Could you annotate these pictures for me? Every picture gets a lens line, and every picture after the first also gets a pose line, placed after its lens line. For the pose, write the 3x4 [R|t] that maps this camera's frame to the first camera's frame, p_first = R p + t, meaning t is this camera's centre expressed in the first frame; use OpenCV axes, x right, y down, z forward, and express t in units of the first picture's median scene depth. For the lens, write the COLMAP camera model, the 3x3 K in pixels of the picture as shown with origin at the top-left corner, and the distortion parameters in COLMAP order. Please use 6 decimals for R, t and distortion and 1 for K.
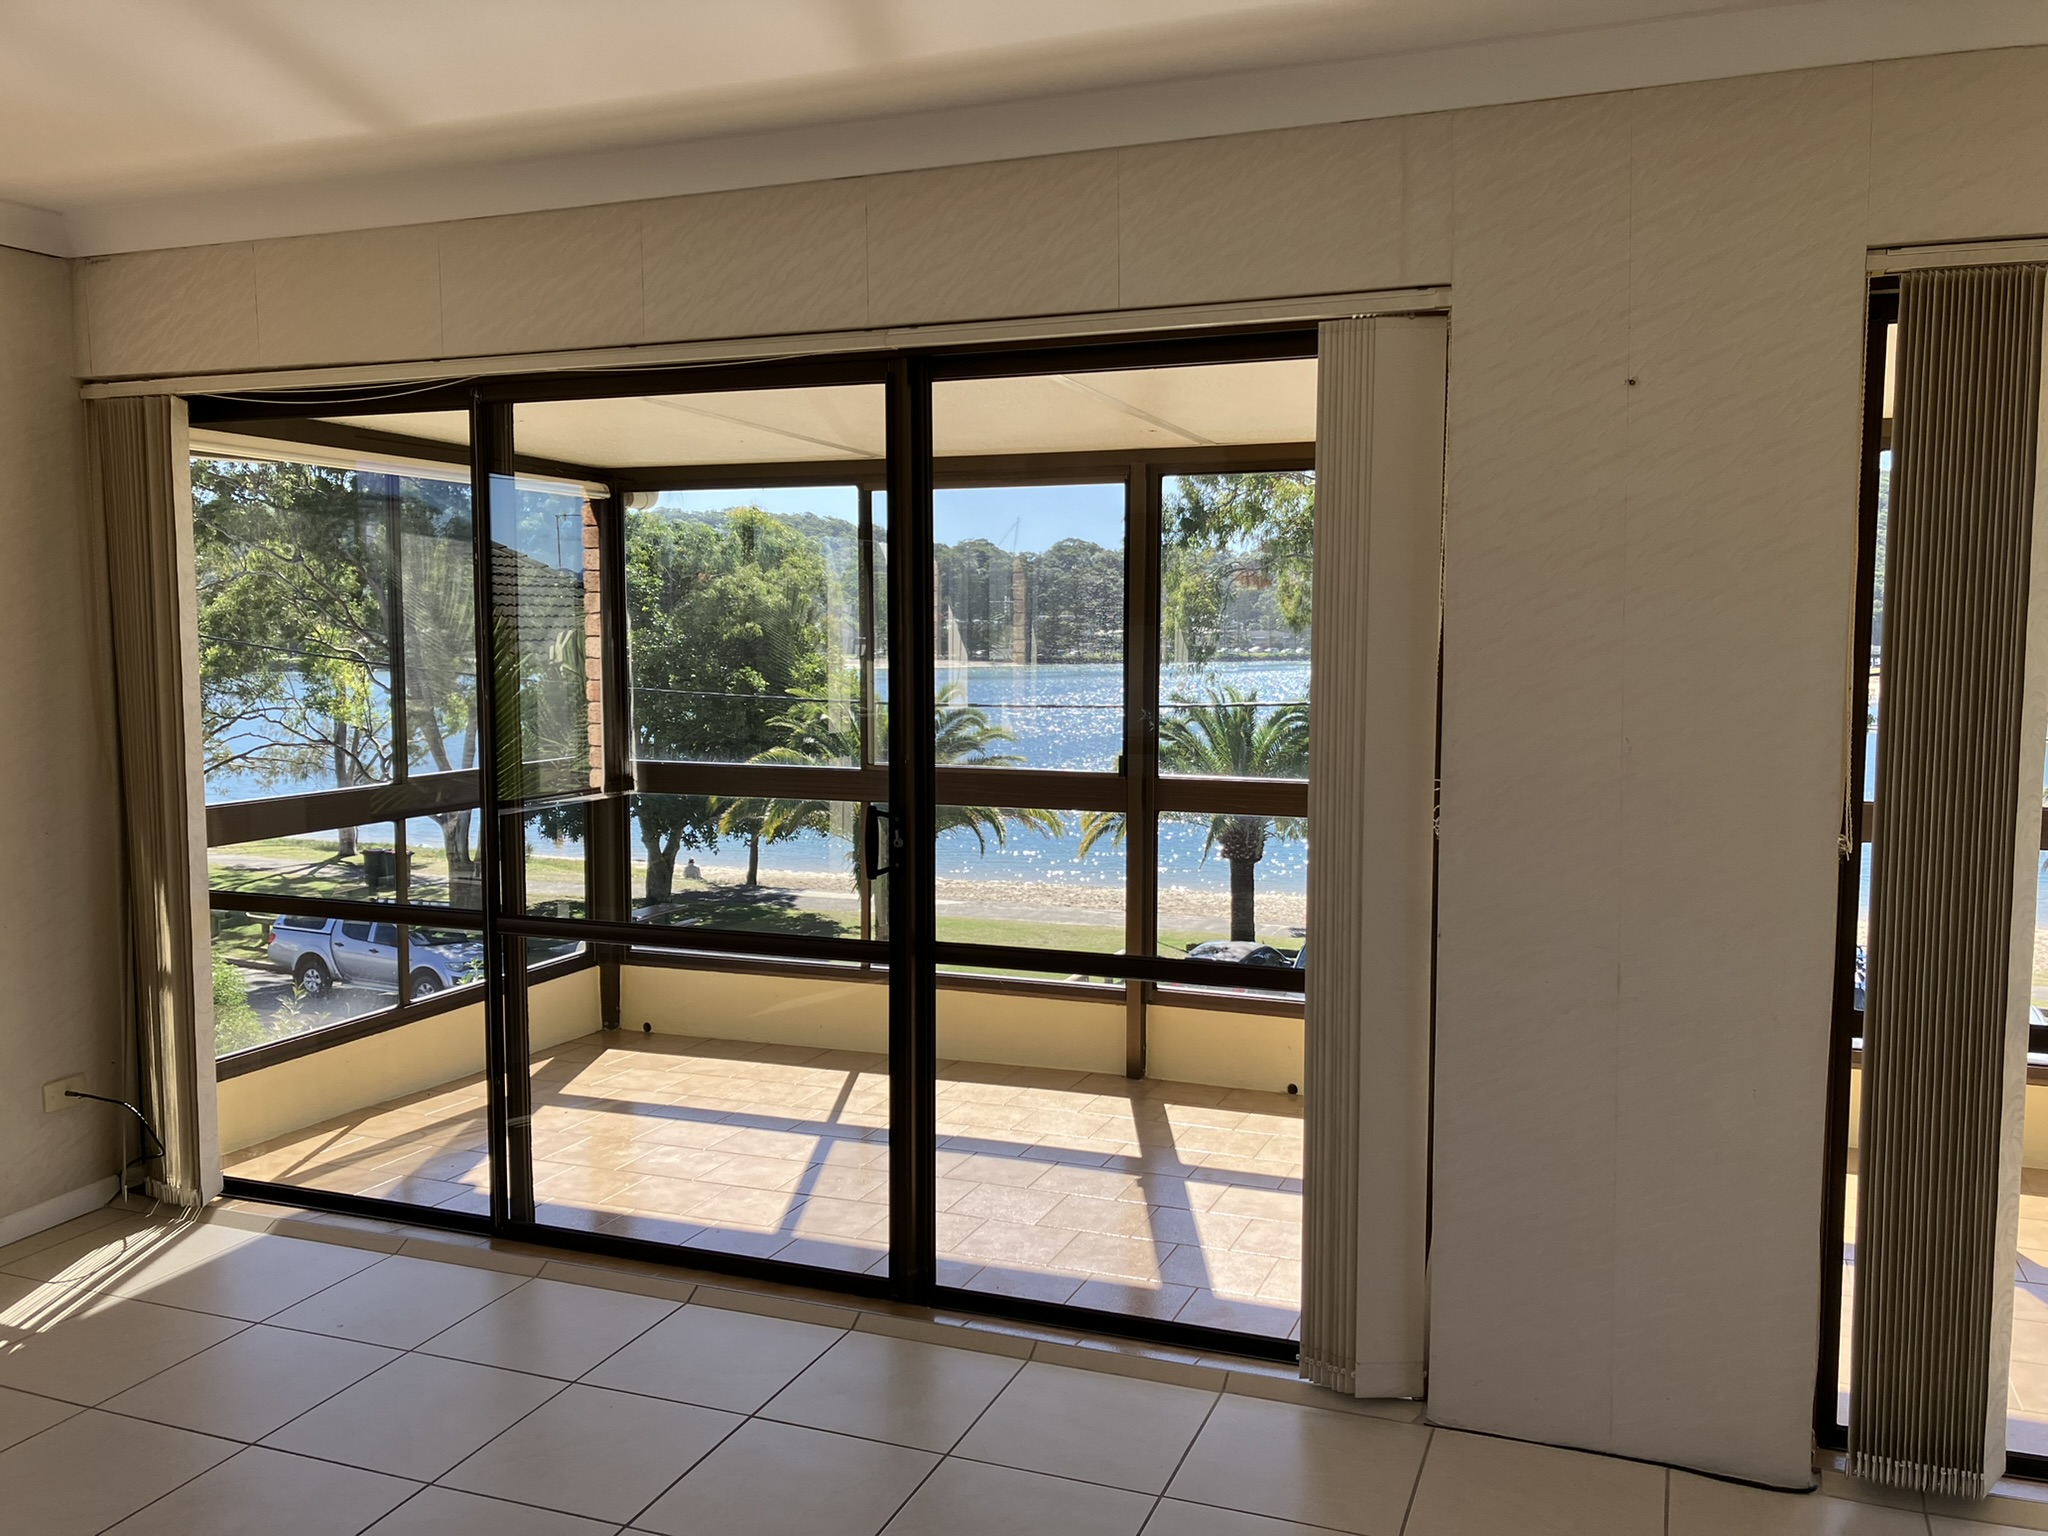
lens RADIAL K [[1733.8, 0, 1024.0], [0, 1733.8, 768.0], [0, 0, 1]] dist [0.013282, -0.002195]
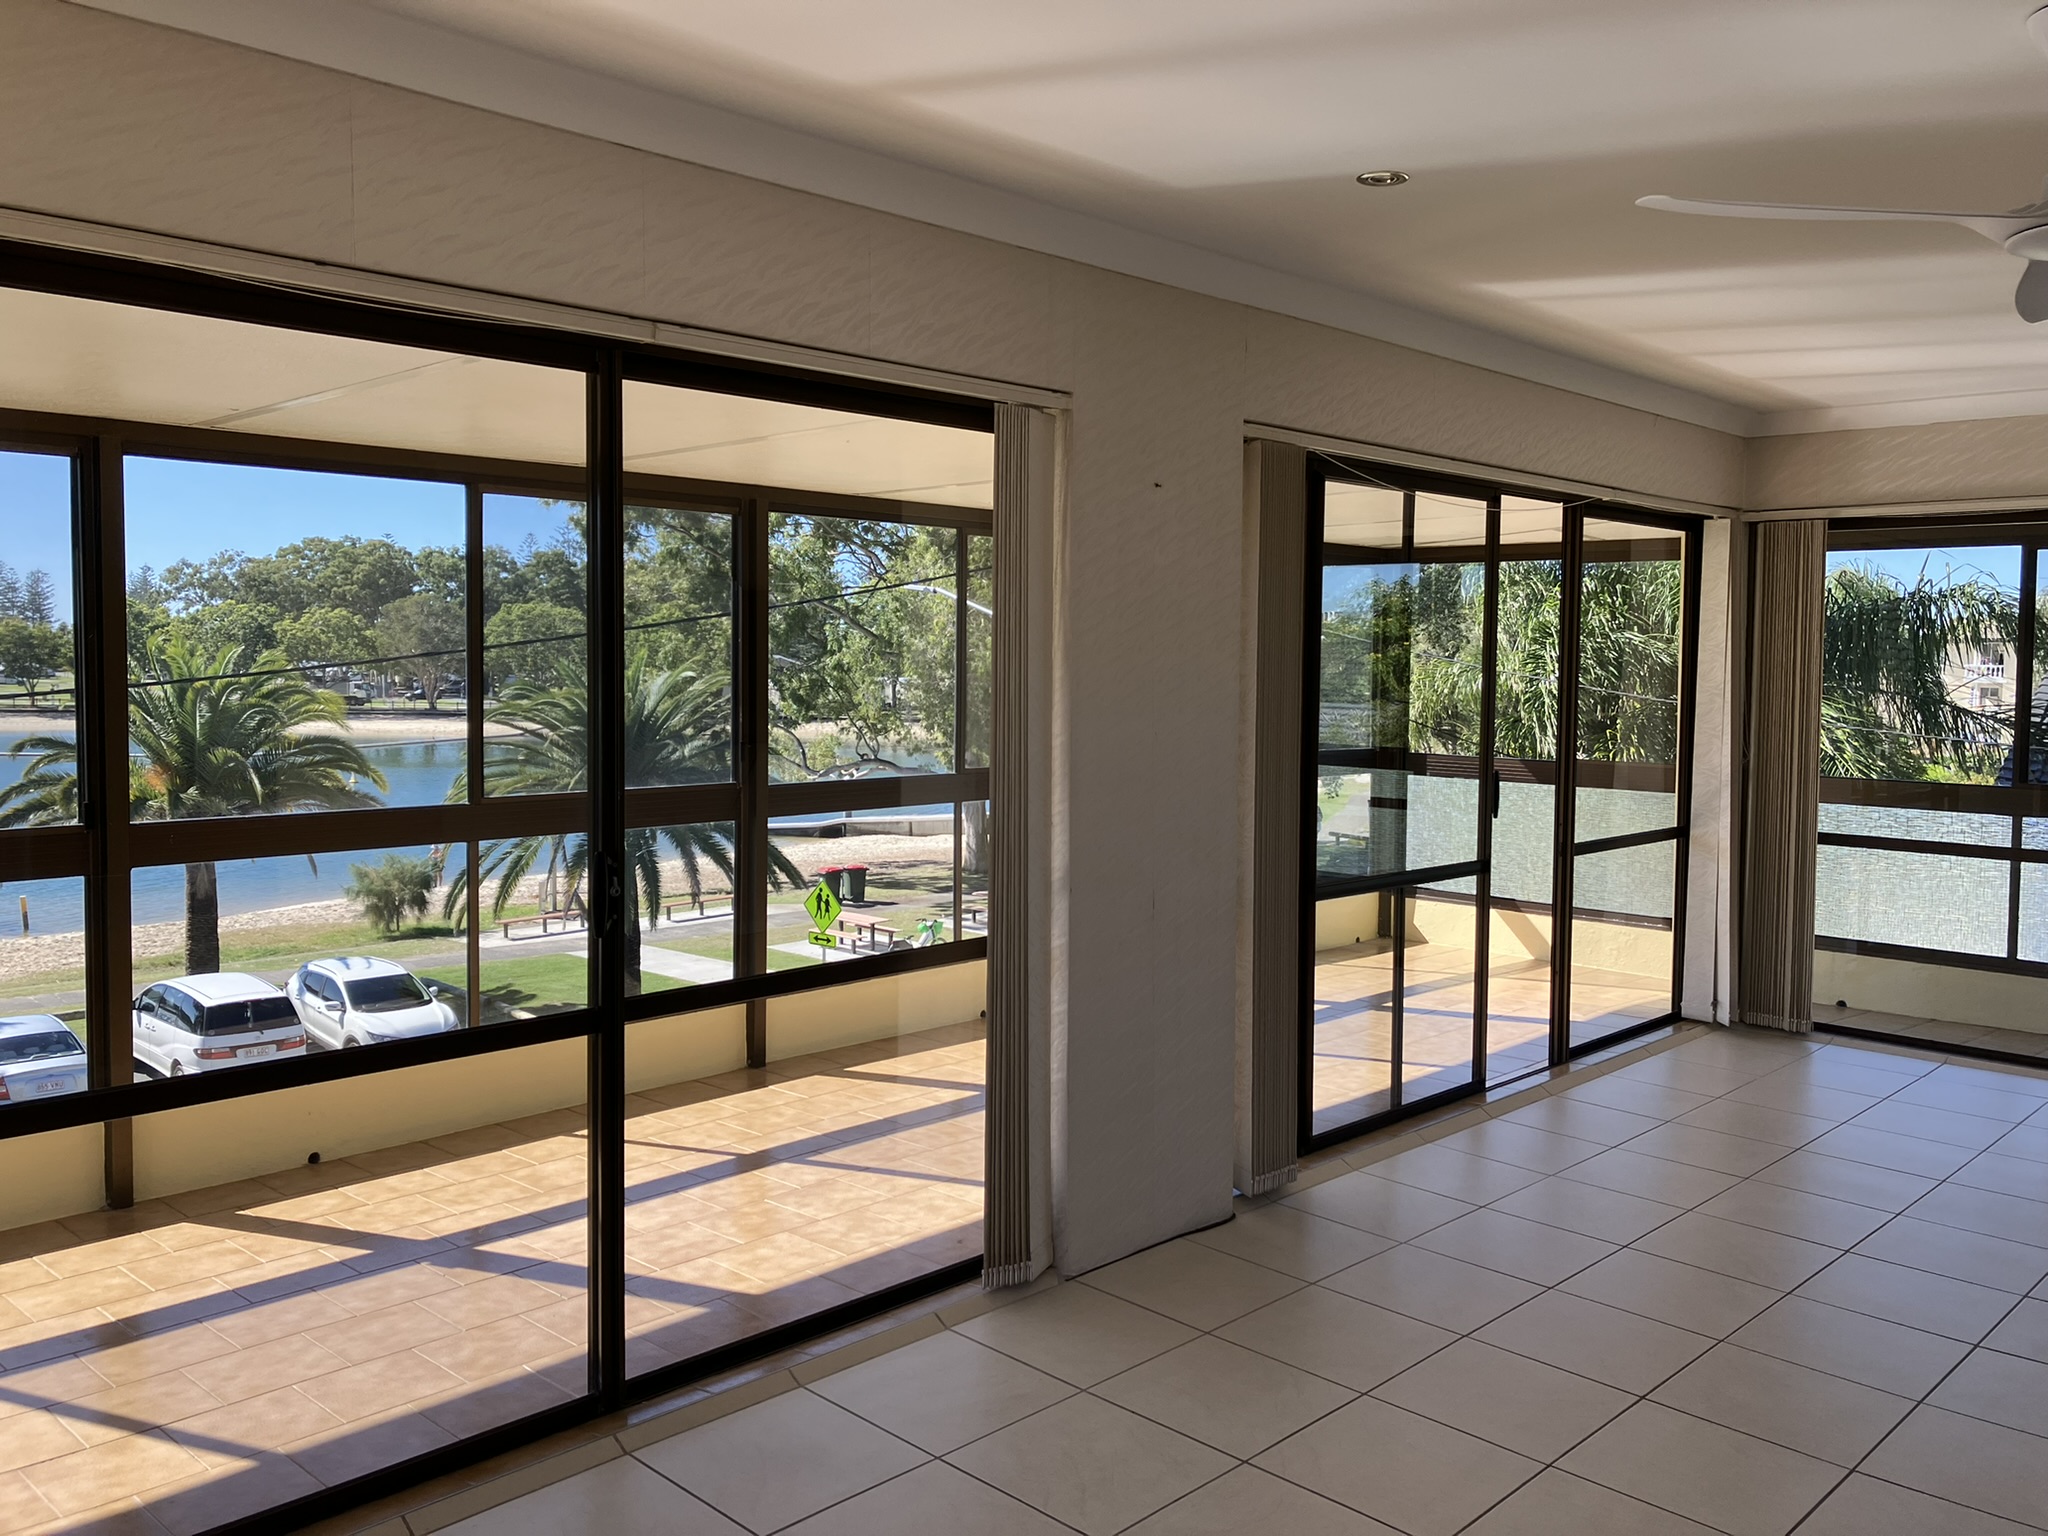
lens RADIAL K [[1646.6, 0, 1116.2], [0, 1646.6, 762.6], [0, 0, 1]] dist [0.172664, -0.176253]
pose [[0.365580, -0.058596, 0.928934, -0.615784], [0.065928, 0.997140, 0.036953, -0.029671], [-0.928442, 0.047733, 0.368397, 0.347923]]
